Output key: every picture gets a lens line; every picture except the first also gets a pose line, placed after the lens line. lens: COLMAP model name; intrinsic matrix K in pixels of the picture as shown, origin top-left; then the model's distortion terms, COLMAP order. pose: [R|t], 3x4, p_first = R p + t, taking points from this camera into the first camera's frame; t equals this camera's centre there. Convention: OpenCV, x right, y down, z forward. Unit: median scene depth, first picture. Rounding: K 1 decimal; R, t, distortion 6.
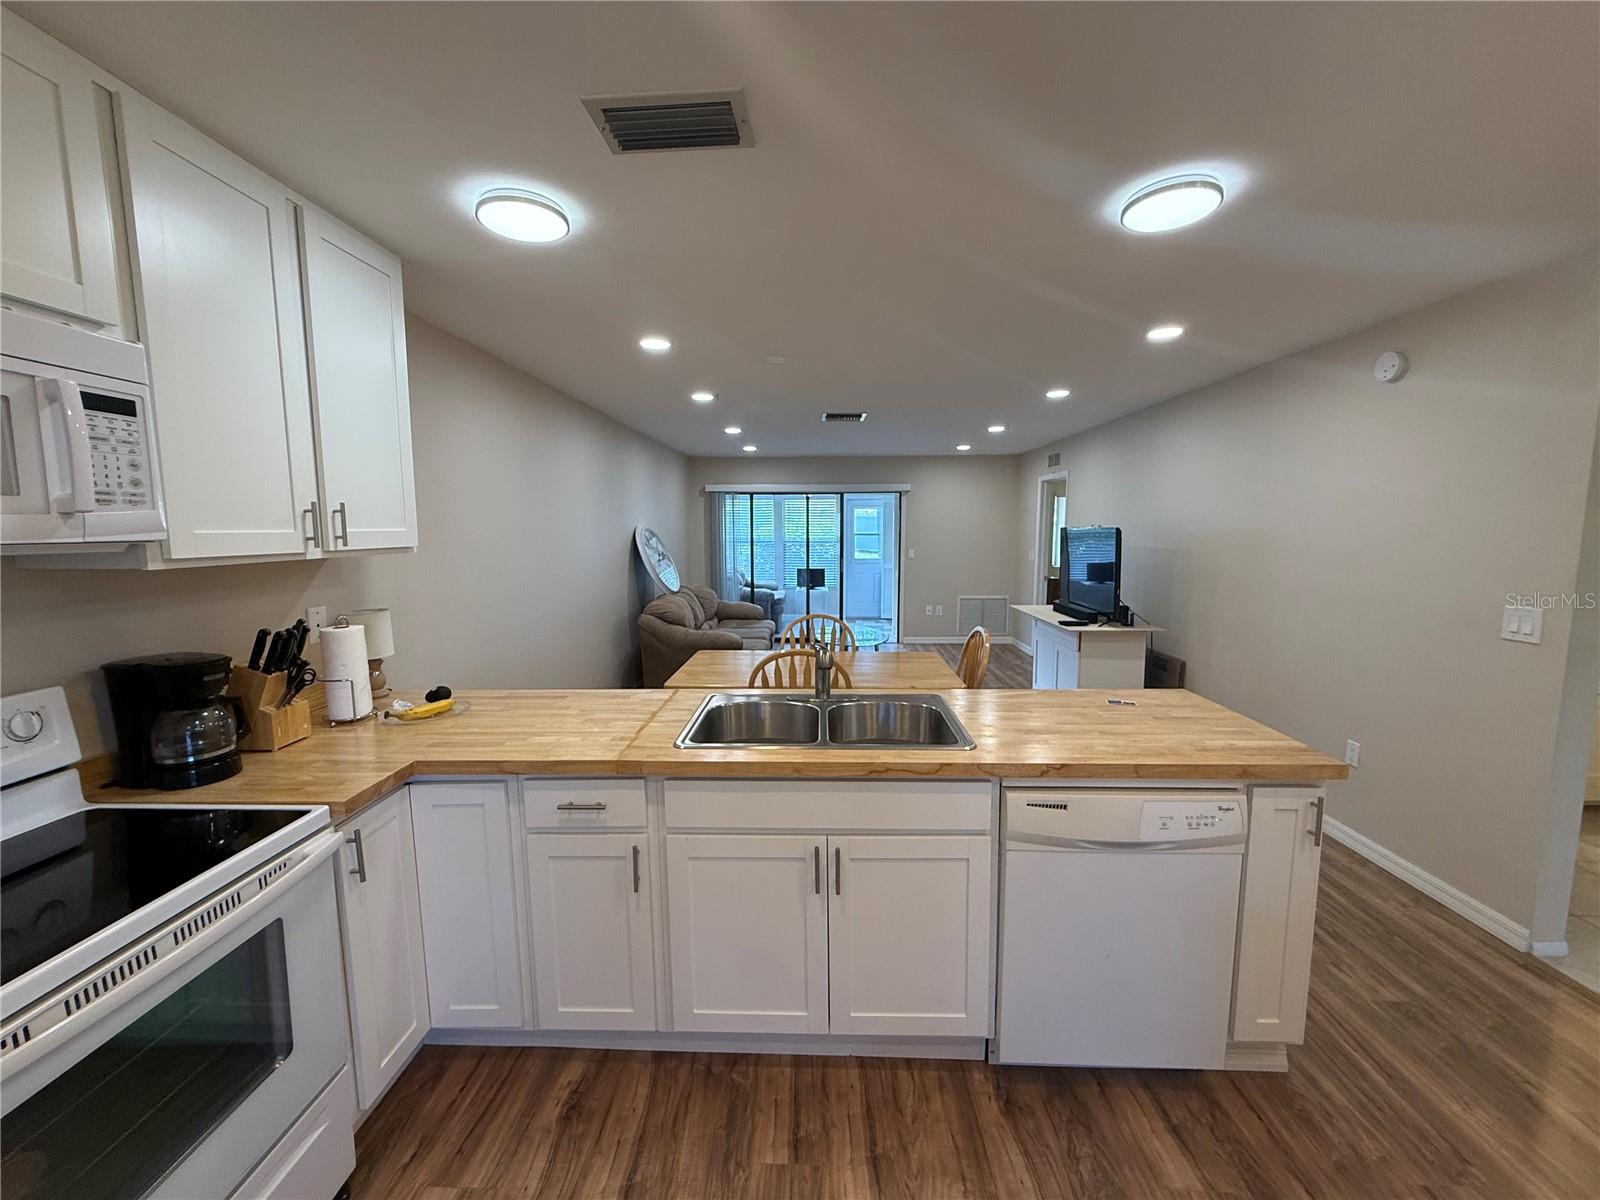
lens RADIAL K [[637.9, 0, 798.3], [0, 637.9, 596.1], [0, 0, 1]] dist [-0.000805, 0.000318]
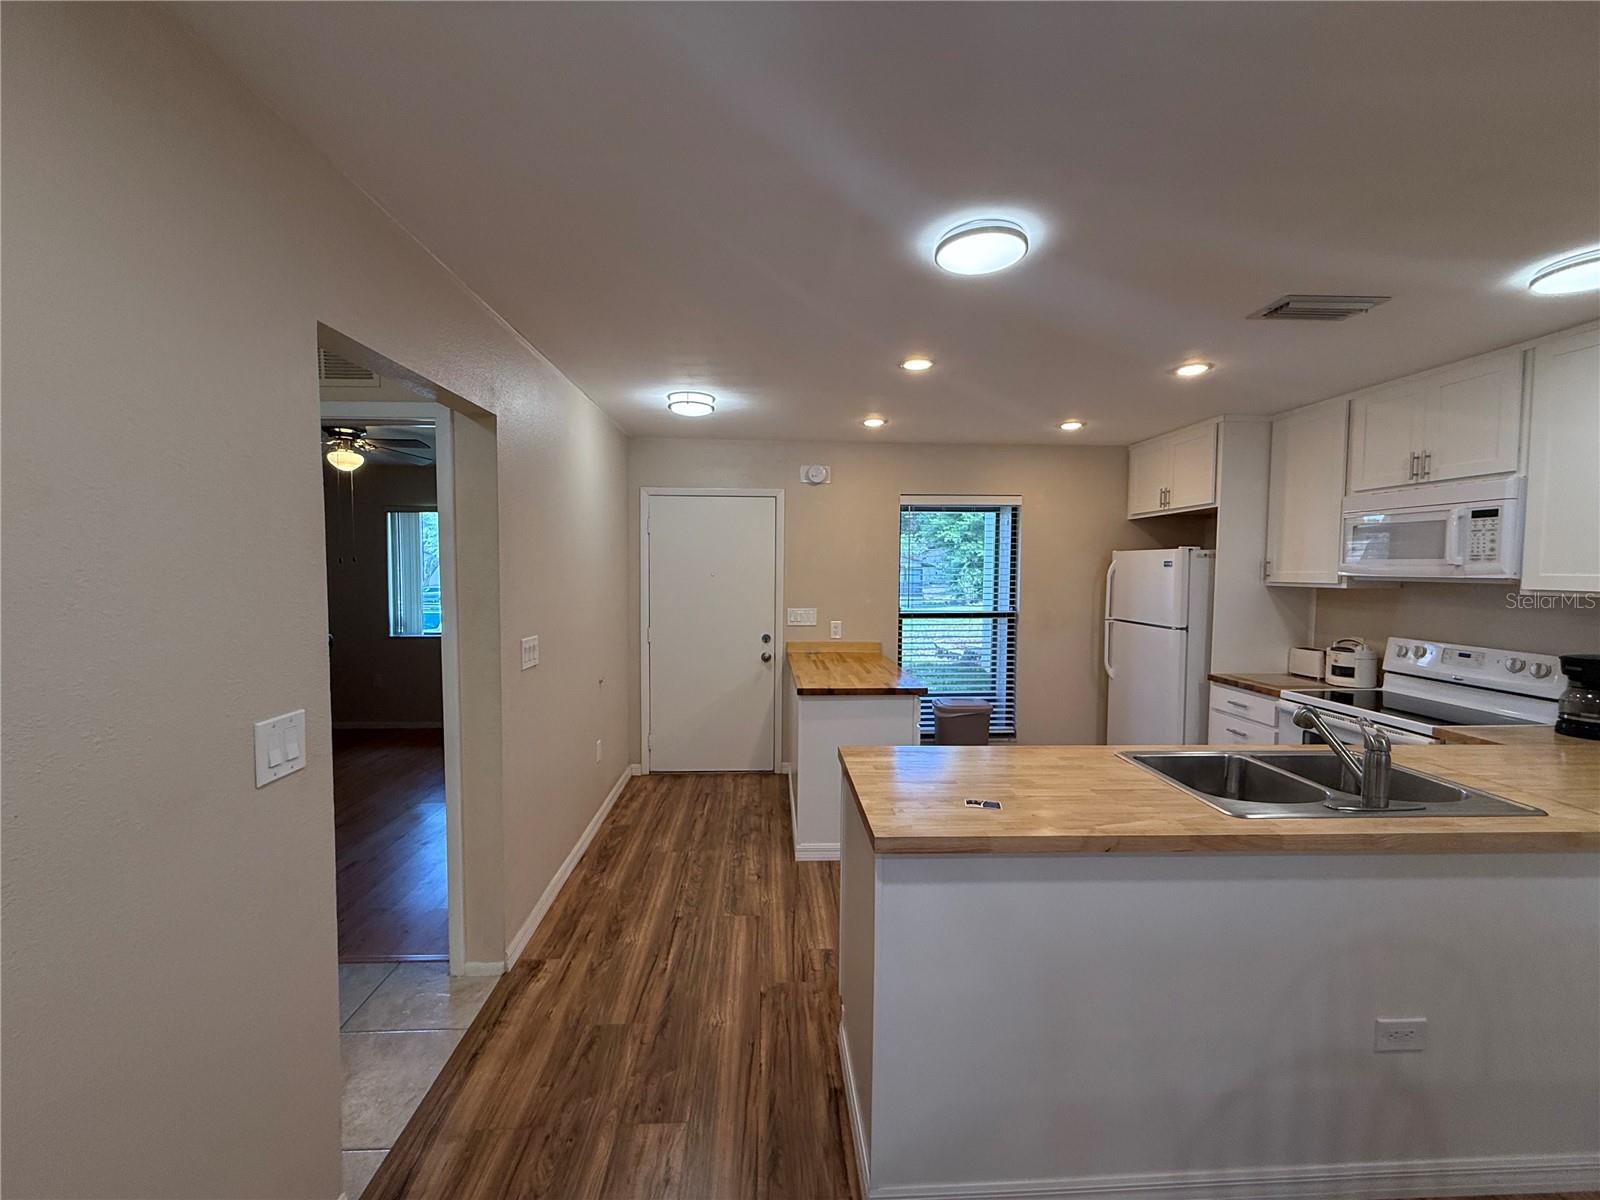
lens RADIAL K [[637.9, 0, 798.3], [0, 637.9, 596.1], [0, 0, 1]] dist [-0.000805, 0.000318]
pose [[-0.996165, 0.002332, -0.087468, 0.325021], [-0.011127, 0.988153, 0.153068, -0.078044], [0.086789, 0.153454, -0.984337, 0.694136]]
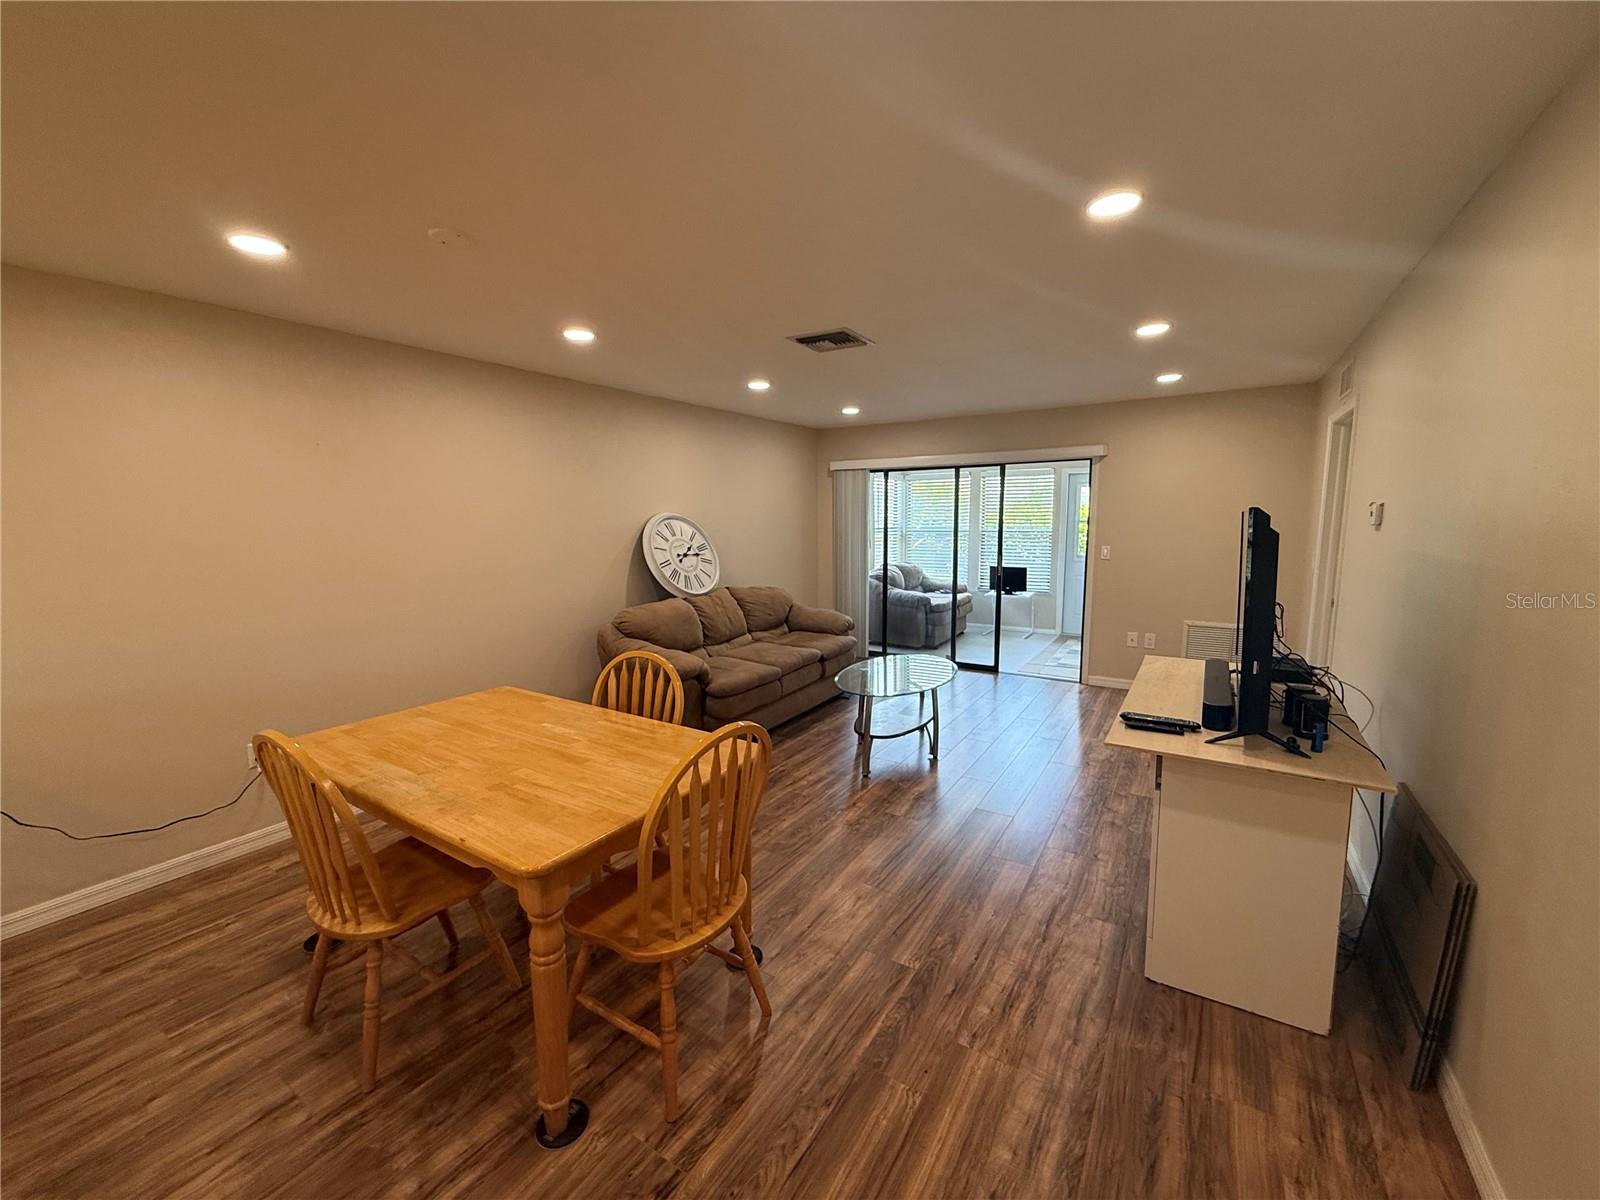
lens RADIAL K [[637.9, 0, 798.3], [0, 637.9, 596.1], [0, 0, 1]] dist [-0.000805, 0.000318]
pose [[0.861252, 0.057564, -0.504907, 0.385214], [-0.047067, 0.998329, 0.033533, -0.044283], [0.505994, -0.005116, 0.862522, 0.429832]]
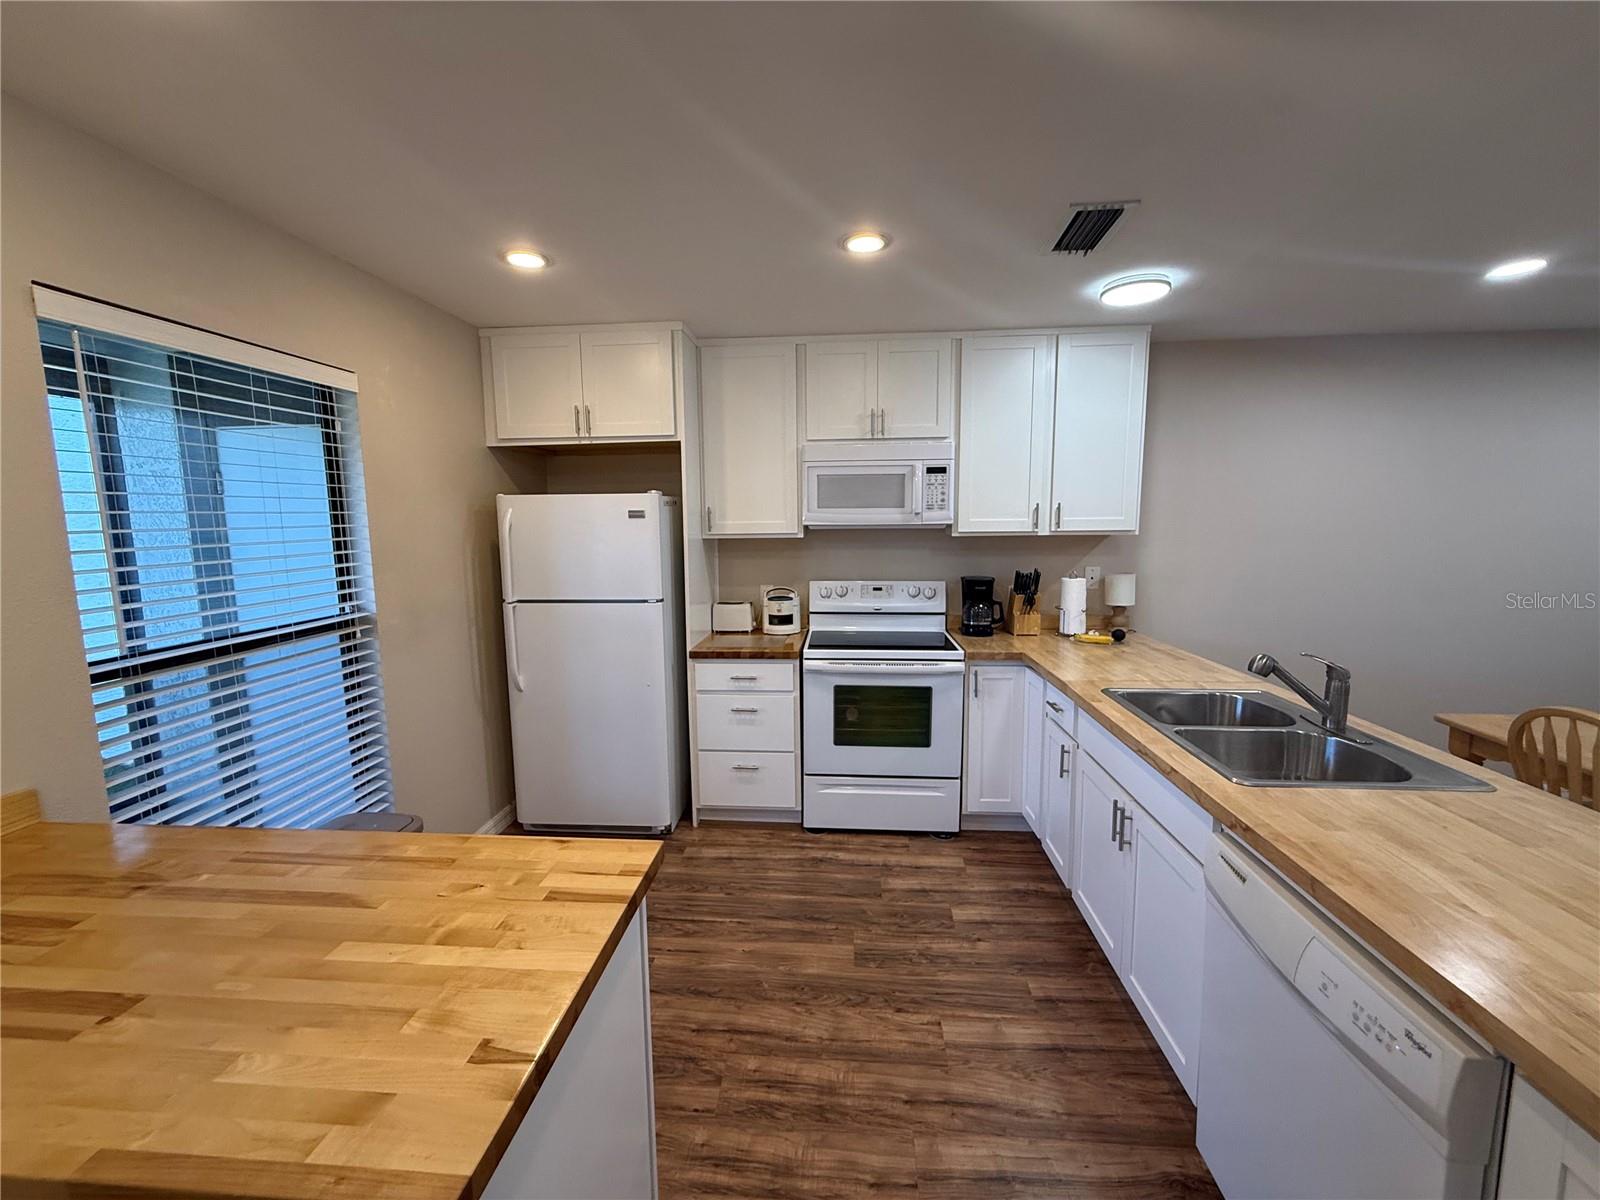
lens RADIAL K [[637.9, 0, 798.3], [0, 637.9, 596.1], [0, 0, 1]] dist [-0.000805, 0.000318]
pose [[-0.047251, 0.125995, -0.990905, 0.366161], [-0.097250, 0.986720, 0.130100, -0.019422], [0.994138, 0.102512, -0.034370, 0.139912]]
